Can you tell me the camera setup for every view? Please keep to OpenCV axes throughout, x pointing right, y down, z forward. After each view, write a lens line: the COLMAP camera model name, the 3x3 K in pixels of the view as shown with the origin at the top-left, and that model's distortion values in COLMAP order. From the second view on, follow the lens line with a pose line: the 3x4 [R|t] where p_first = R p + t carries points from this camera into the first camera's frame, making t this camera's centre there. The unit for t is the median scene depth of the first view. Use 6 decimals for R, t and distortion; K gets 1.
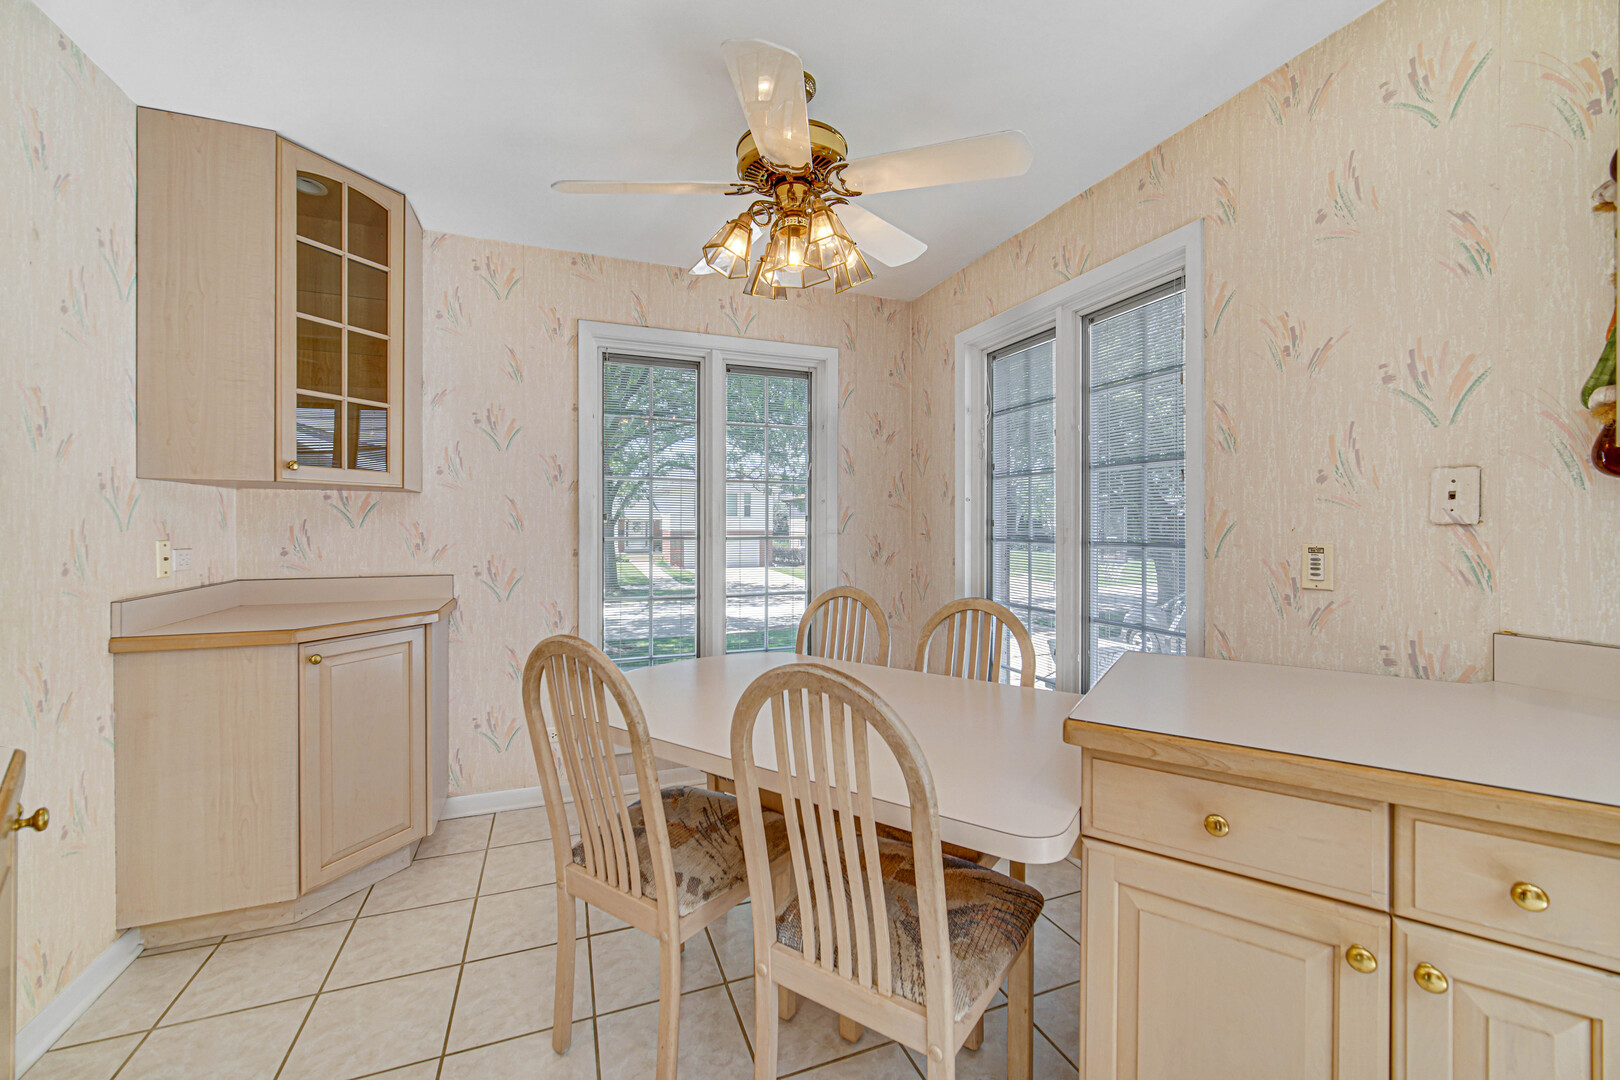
lens RADIAL K [[637.7, 0, 801.6], [0, 637.7, 526.5], [0, 0, 1]] dist [-0.004327, -0.000200]
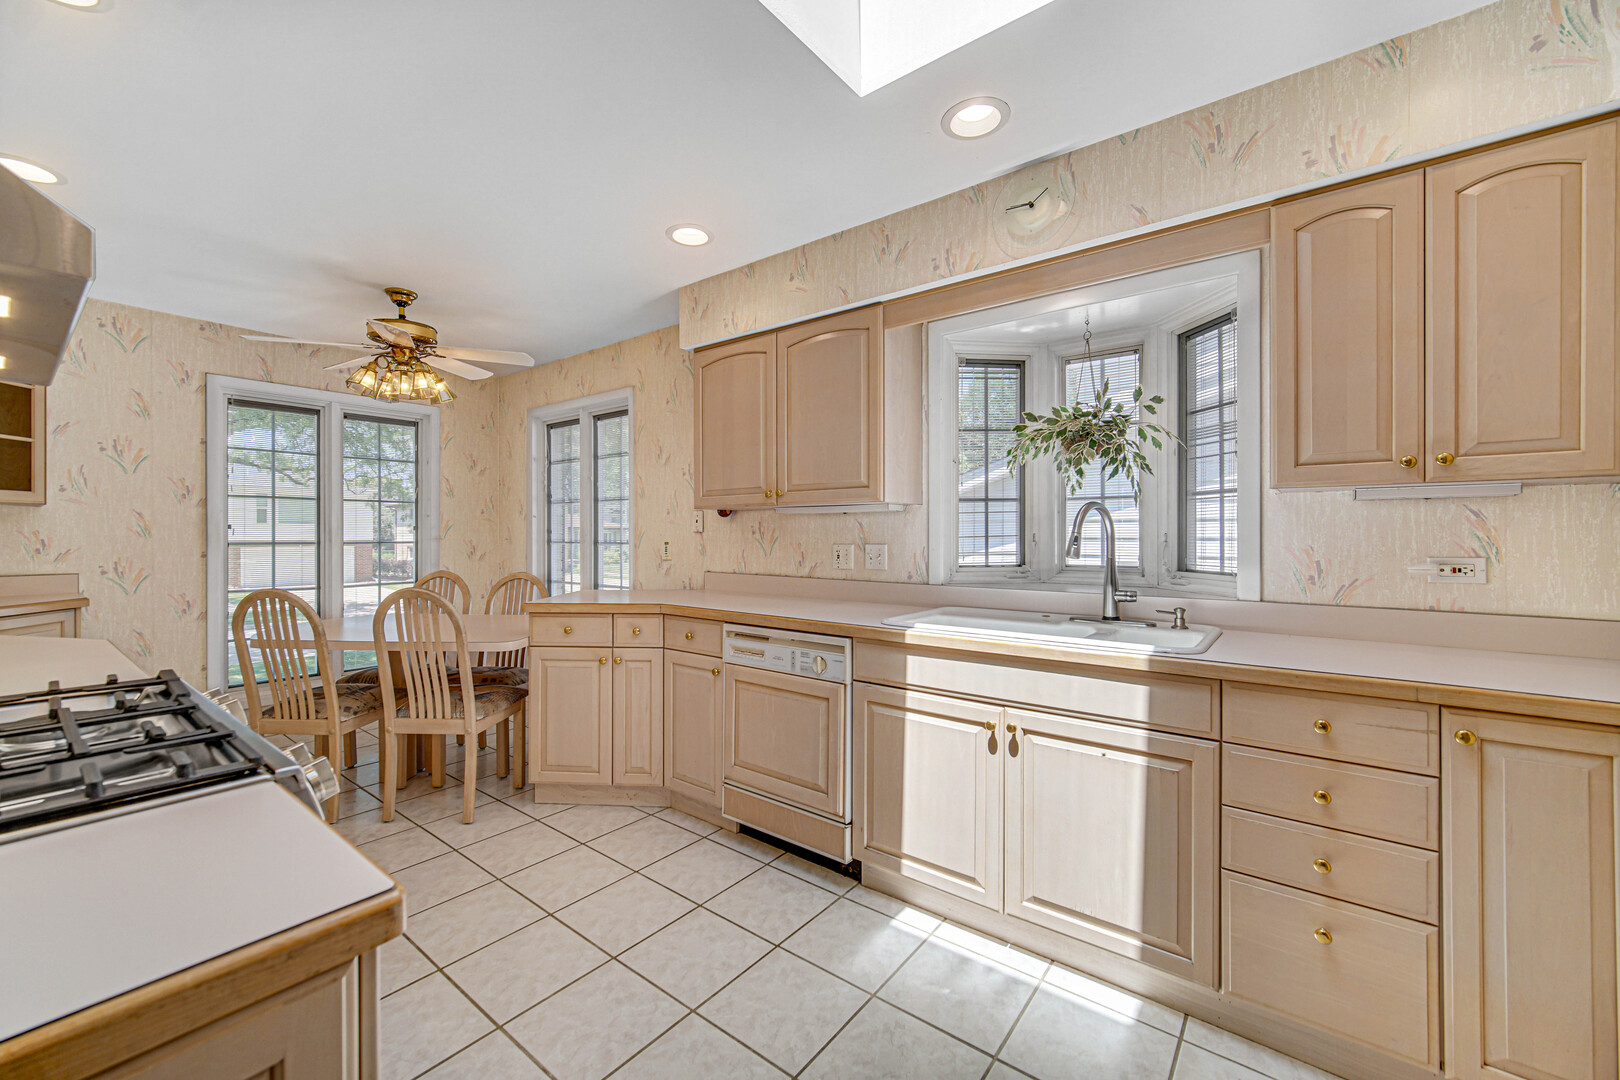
lens RADIAL K [[637.7, 0, 802.1], [0, 637.7, 534.9], [0, 0, 1]] dist [-0.004327, -0.000200]
pose [[0.852319, -0.002368, 0.523017, 0.003612], [0.002553, 0.999997, 0.000368, 0.004360], [-0.523016, 0.001022, 0.852322, -0.782027]]
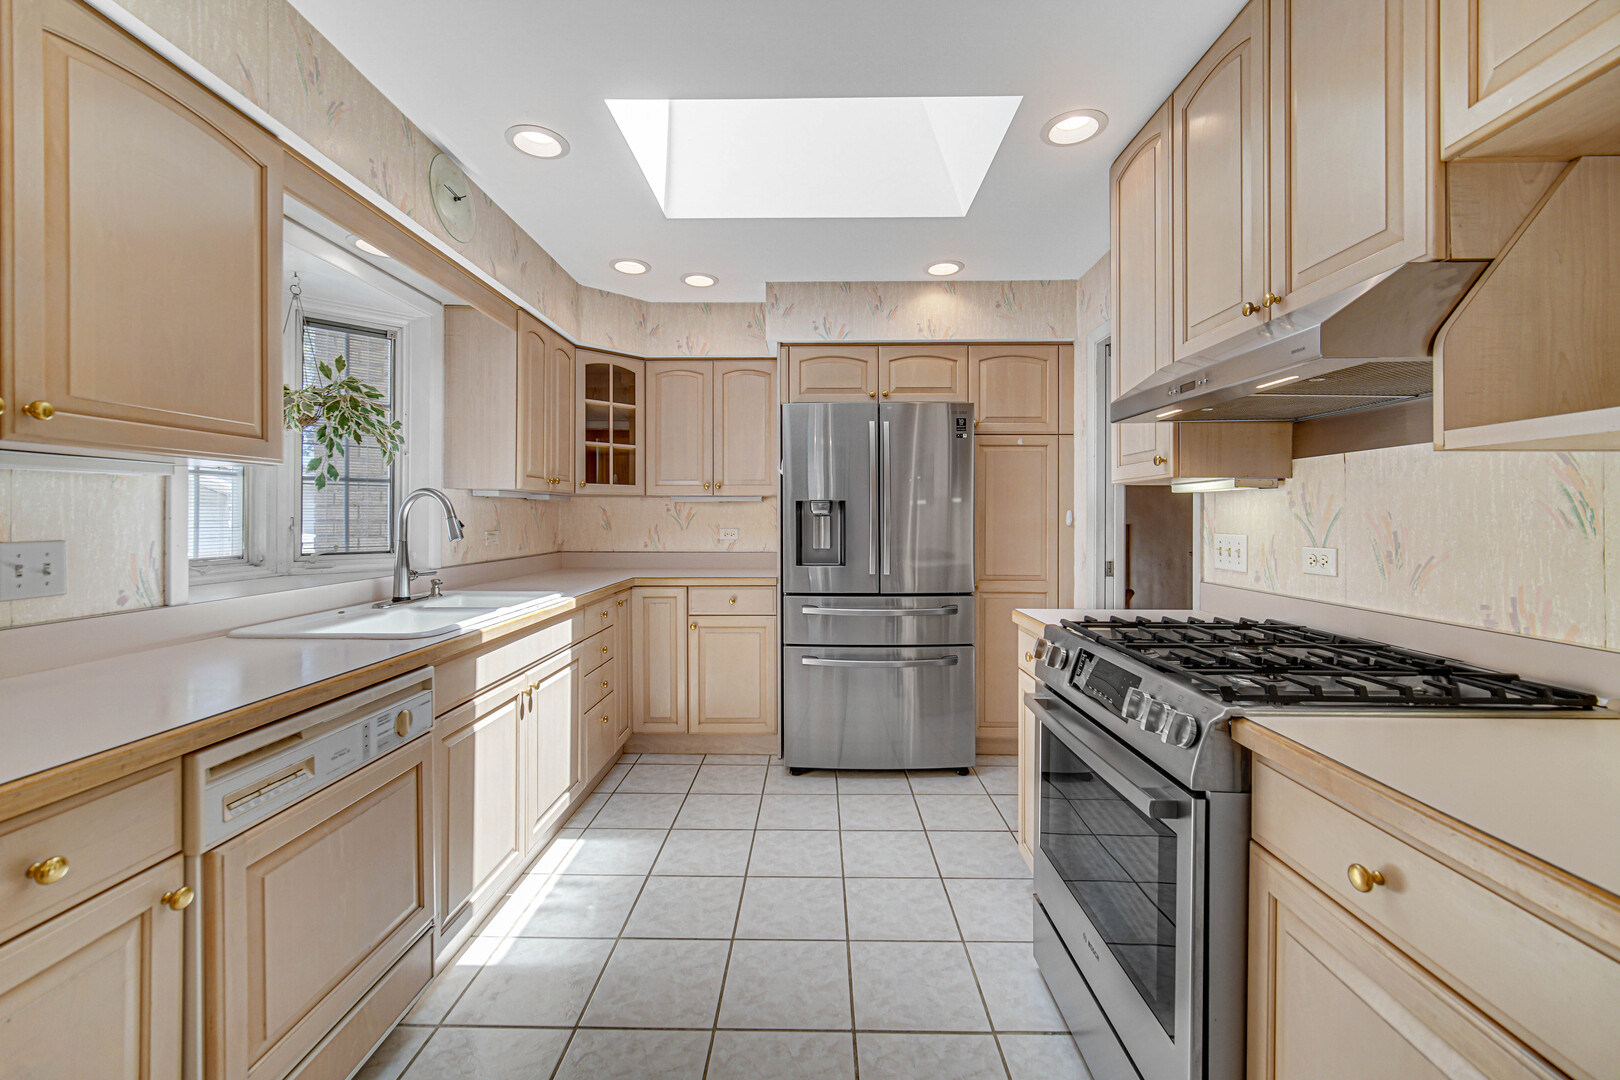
lens RADIAL K [[637.7, 0, 822.2], [0, 637.7, 516.9], [0, 0, 1]] dist [-0.004327, -0.000200]
pose [[-0.936985, -0.002955, 0.349357, -0.060452], [-0.002289, 0.999995, 0.002320, -0.001020], [-0.349362, 0.001375, -0.936987, 0.330268]]
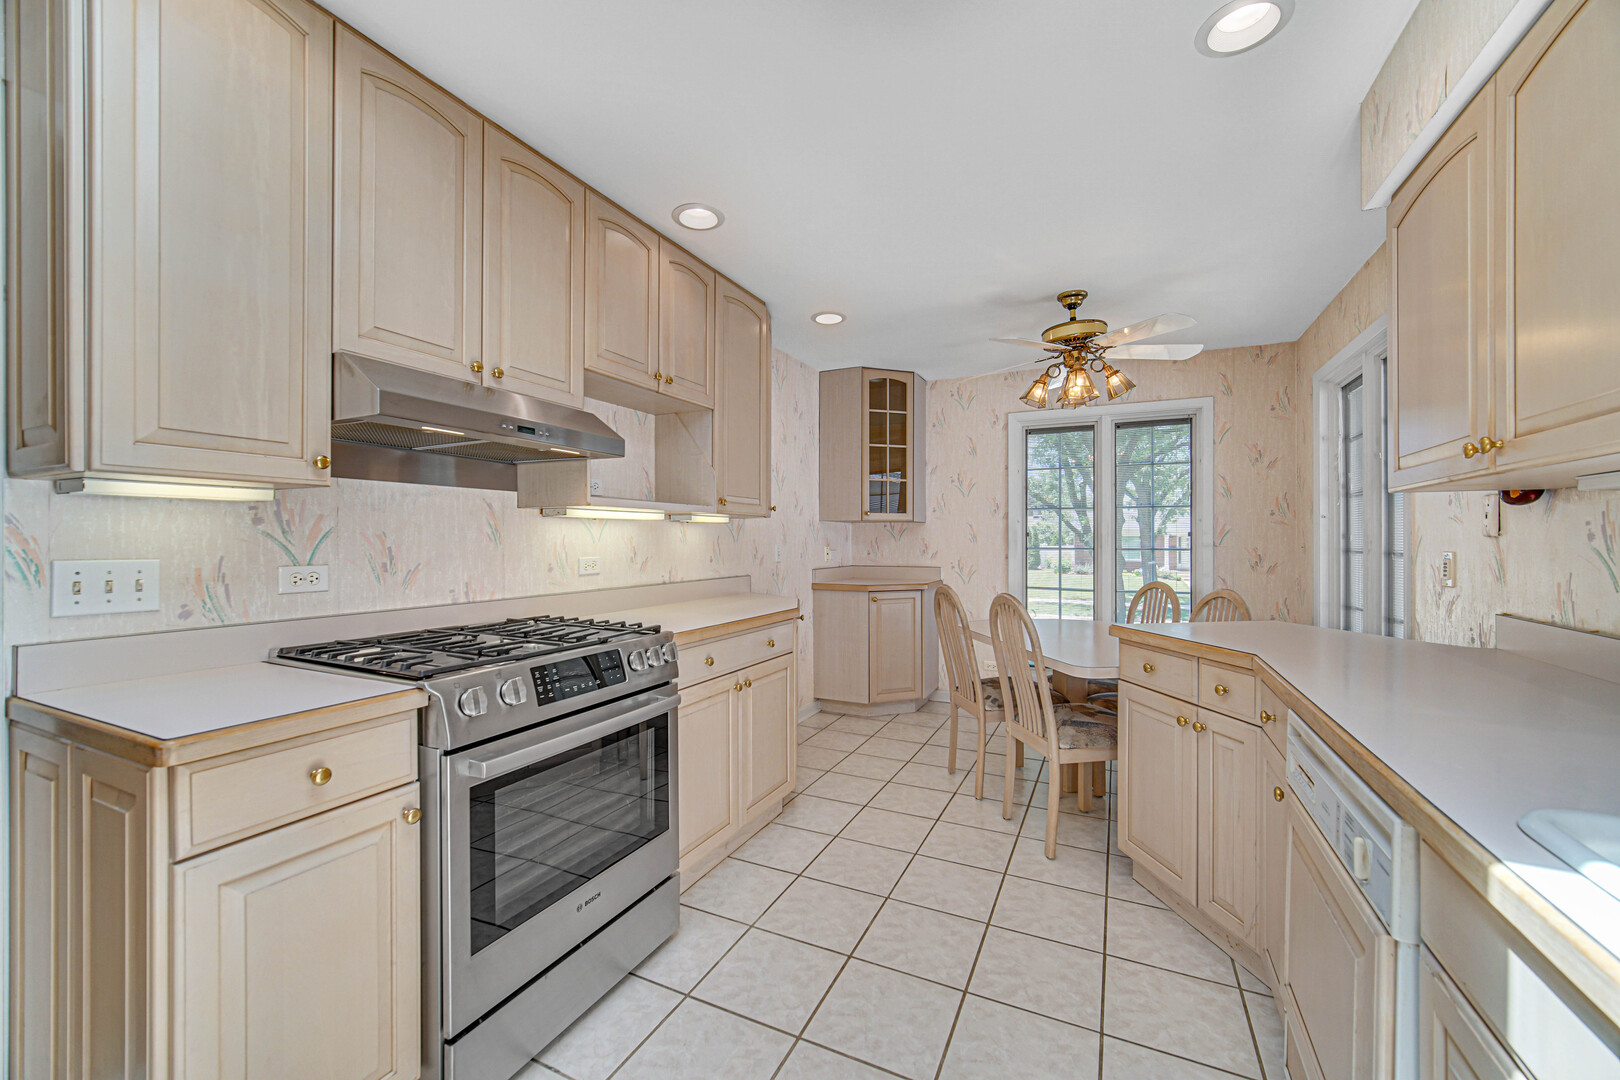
lens RADIAL K [[637.7, 0, 822.1], [0, 637.7, 541.3], [0, 0, 1]] dist [-0.004327, -0.000200]
pose [[0.696964, -0.000657, -0.717106, 0.525558], [-0.001179, 0.999997, -0.002062, 0.006294], [0.717106, 0.002283, 0.696961, -0.513197]]
